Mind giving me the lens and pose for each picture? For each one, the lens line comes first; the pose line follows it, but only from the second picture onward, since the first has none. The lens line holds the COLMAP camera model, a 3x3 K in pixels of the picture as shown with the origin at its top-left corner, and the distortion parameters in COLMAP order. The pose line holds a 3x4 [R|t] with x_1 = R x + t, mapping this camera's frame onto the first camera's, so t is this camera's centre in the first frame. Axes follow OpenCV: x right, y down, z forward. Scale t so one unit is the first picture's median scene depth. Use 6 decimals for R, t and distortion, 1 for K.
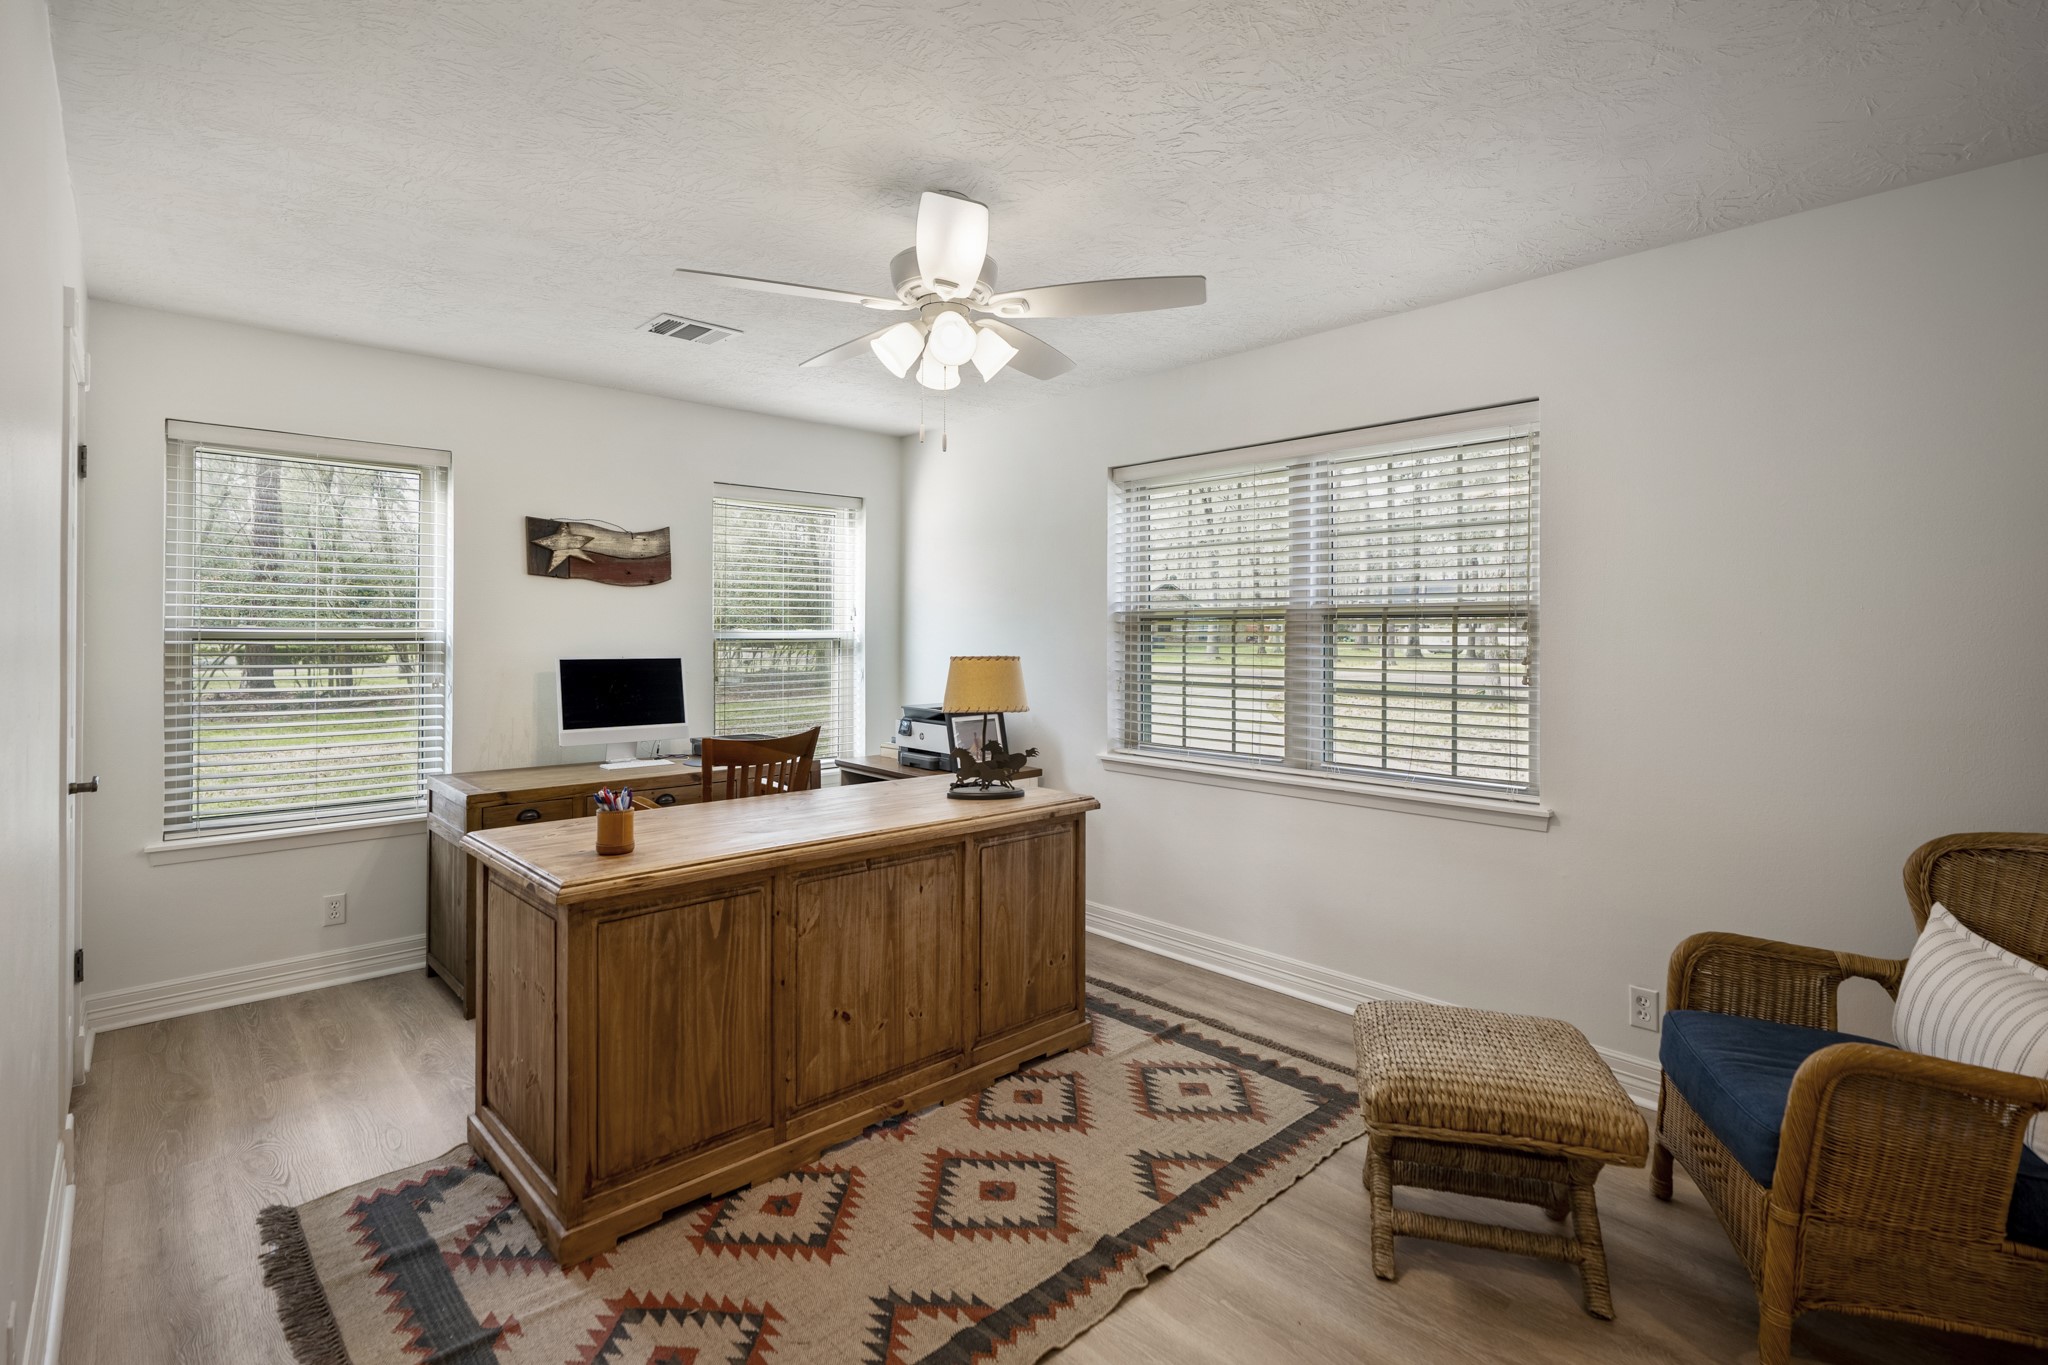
lens RADIAL K [[955.2, 0, 1028.4], [0, 955.2, 632.8], [0, 0, 1]] dist [-0.004796, 0.001254]
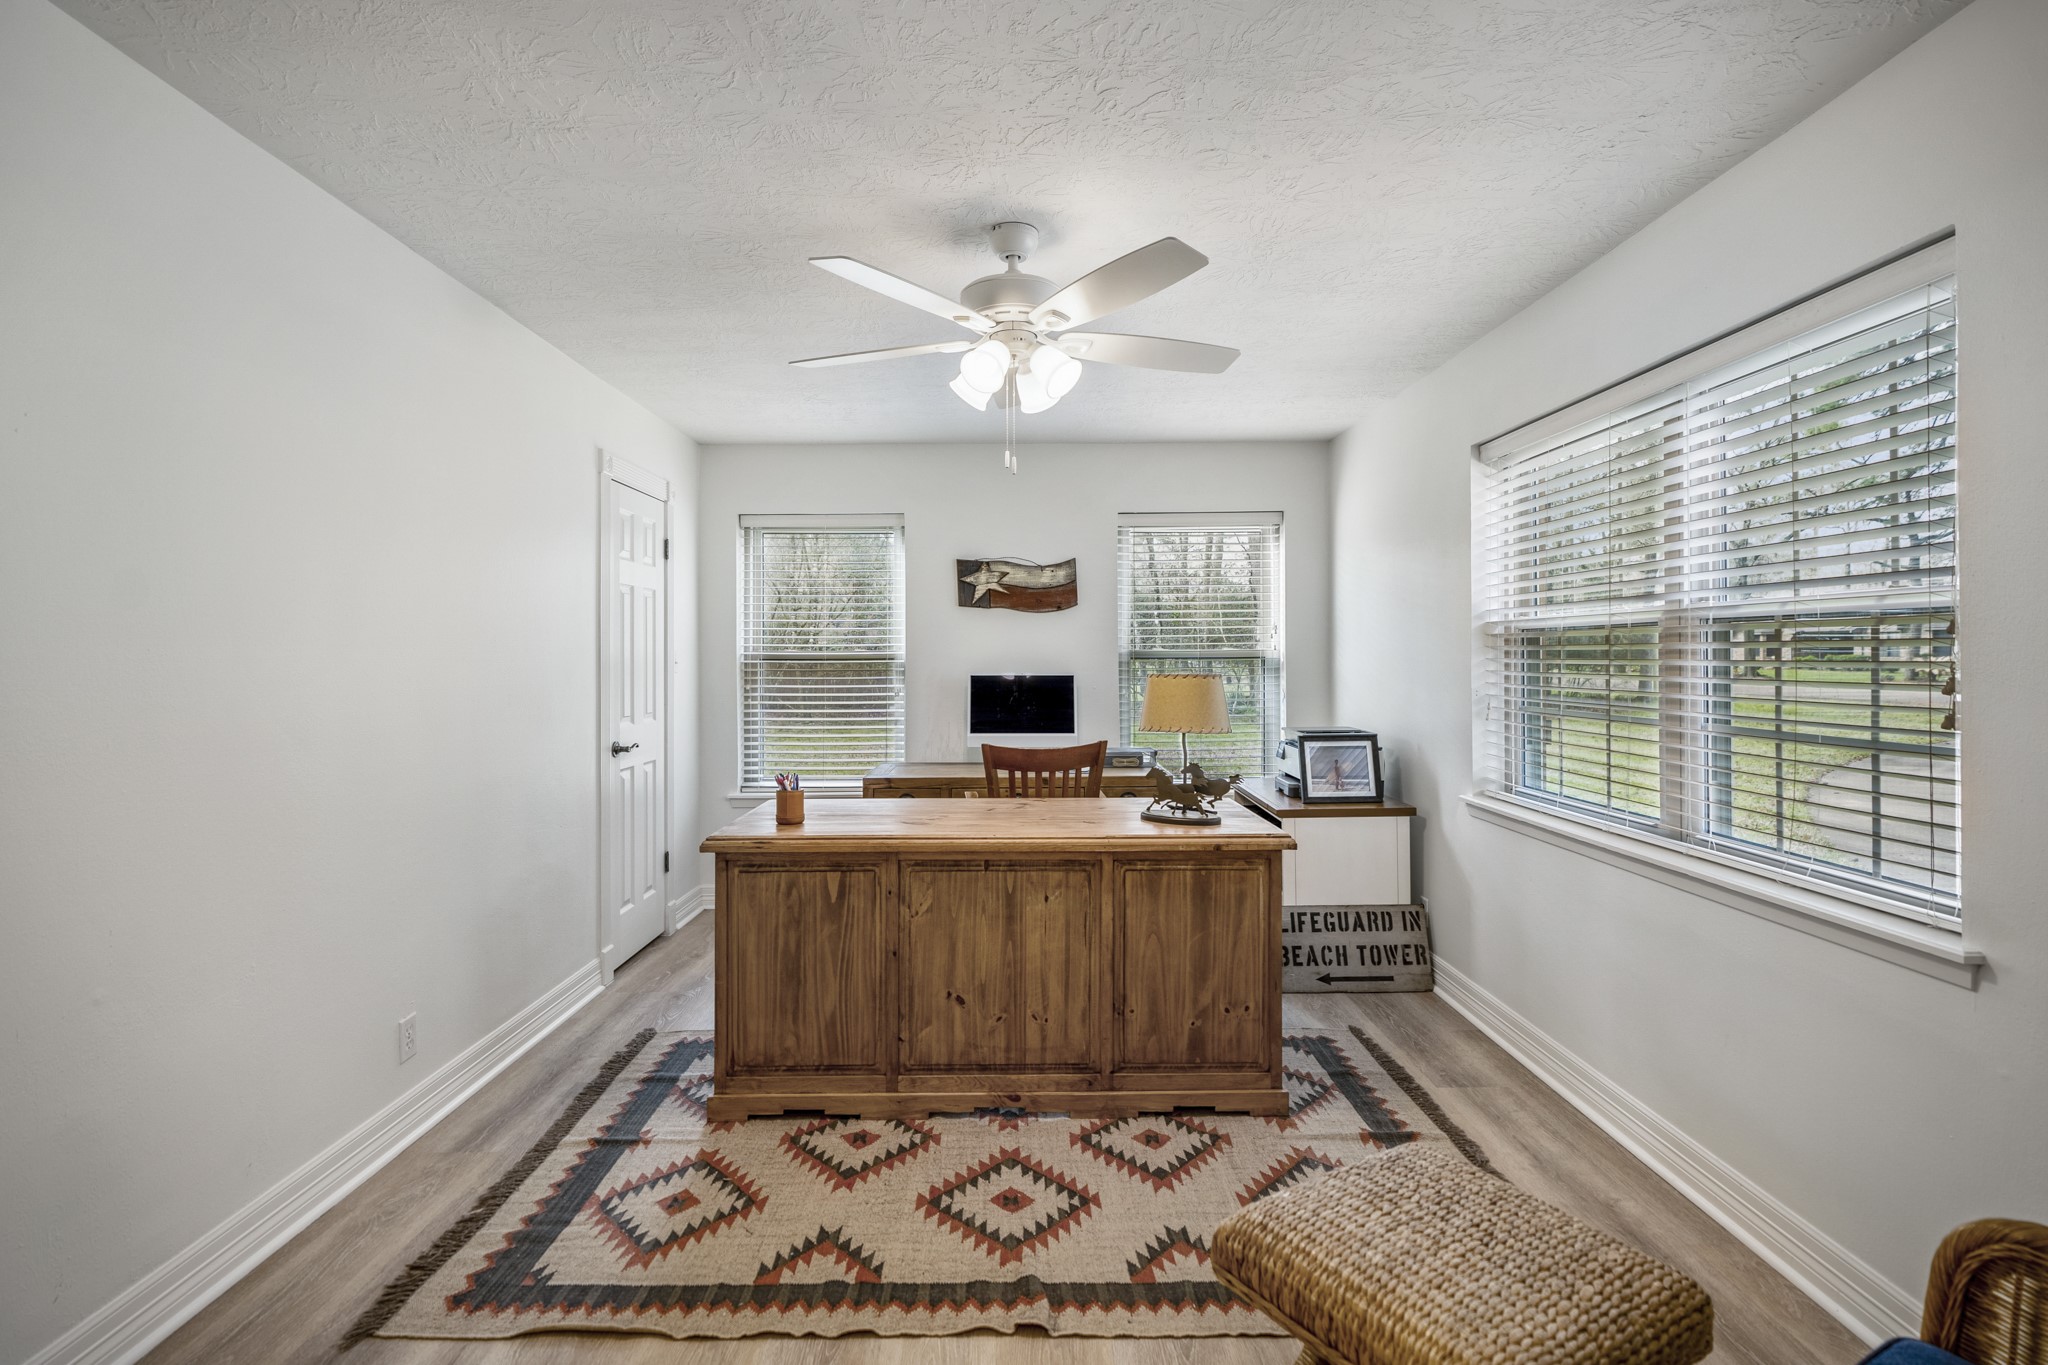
lens RADIAL K [[955.2, 0, 1024.0], [0, 955.2, 654.5], [0, 0, 1]] dist [-0.004796, 0.001254]
pose [[0.736871, -0.007107, -0.675996, 0.594029], [0.007529, 0.999969, -0.002306, 0.007426], [0.675992, -0.003390, 0.736901, 0.236224]]
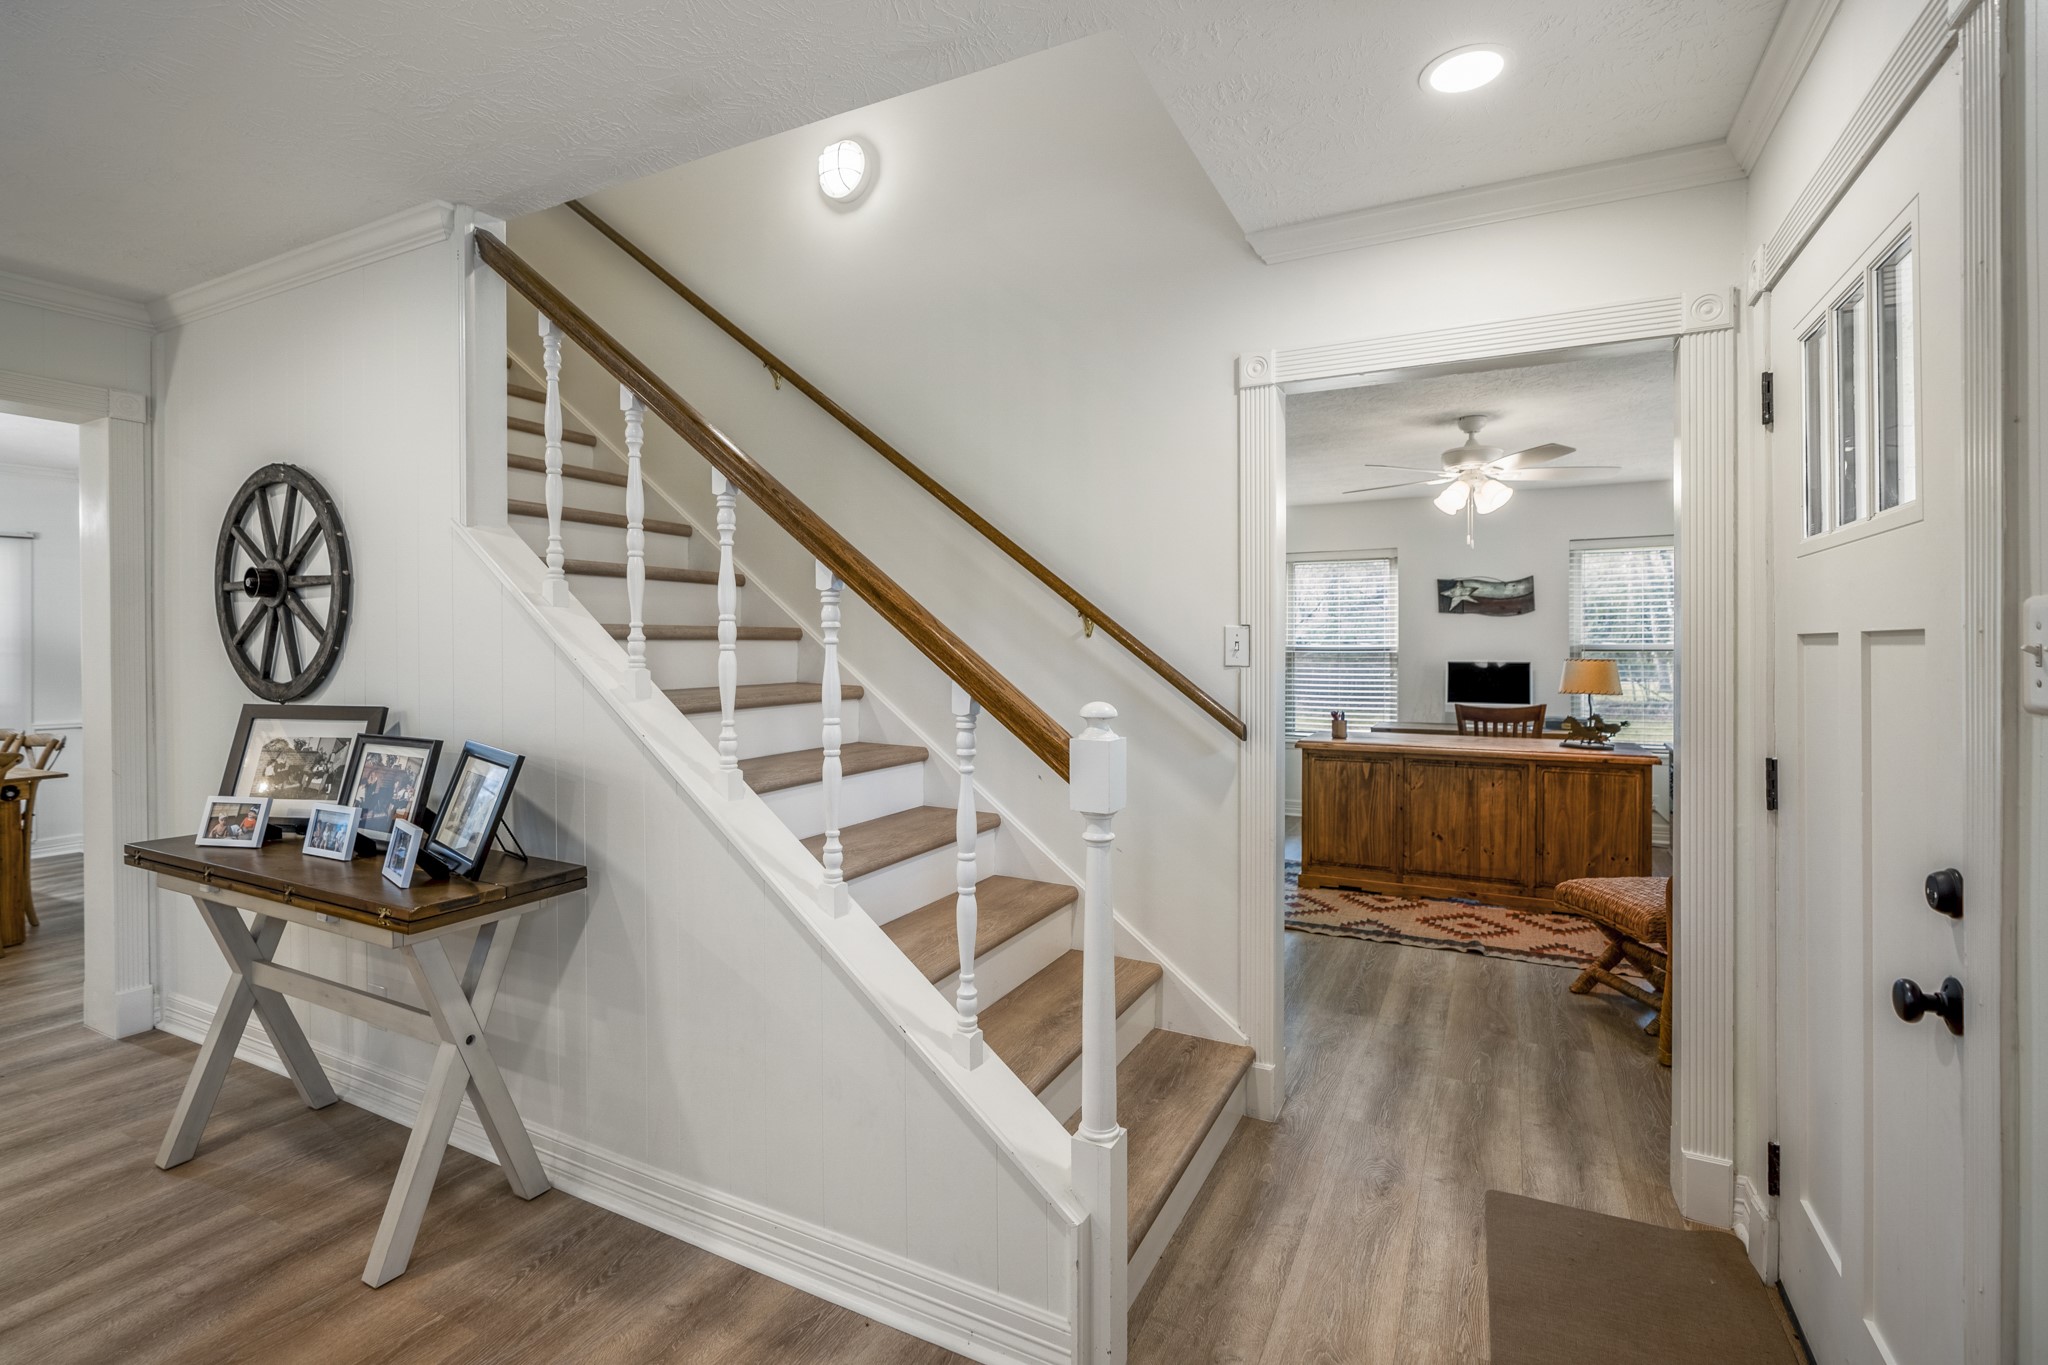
lens RADIAL K [[955.2, 0, 1019.9], [0, 955.2, 651.5], [0, 0, 1]] dist [-0.004796, 0.001254]
pose [[0.341391, -0.003421, -0.939915, 1.349269], [0.004978, 0.999986, -0.001832, 0.013798], [0.939908, -0.004054, 0.341403, -0.488748]]
